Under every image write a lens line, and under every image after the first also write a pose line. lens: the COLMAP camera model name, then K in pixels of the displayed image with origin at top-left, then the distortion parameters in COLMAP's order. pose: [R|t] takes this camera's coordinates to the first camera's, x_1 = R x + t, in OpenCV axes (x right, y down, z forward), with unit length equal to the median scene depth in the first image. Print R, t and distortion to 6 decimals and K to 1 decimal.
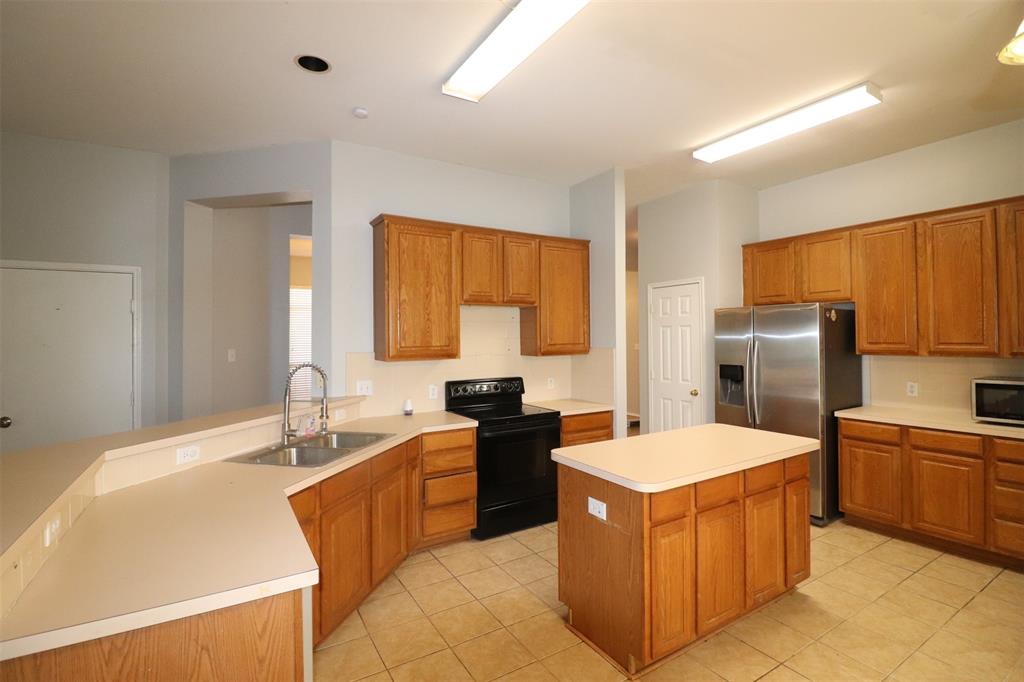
lens RADIAL K [[476.1, 0, 512.8], [0, 476.1, 332.0], [0, 0, 1]] dist [0.002012, -0.013838]
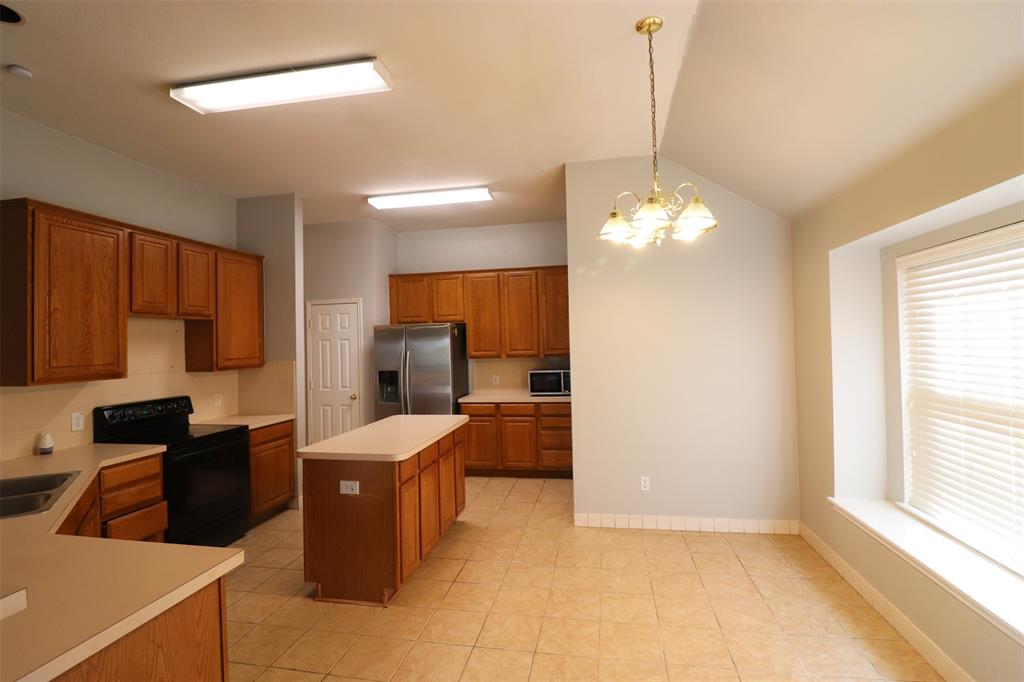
lens RADIAL K [[476.1, 0, 512.8], [0, 476.1, 332.0], [0, 0, 1]] dist [0.002012, -0.013838]
pose [[0.674321, 0.008673, 0.738388, -0.285765], [0.011130, 0.999698, -0.021907, -0.001728], [-0.738355, 0.022991, 0.674021, -0.100184]]
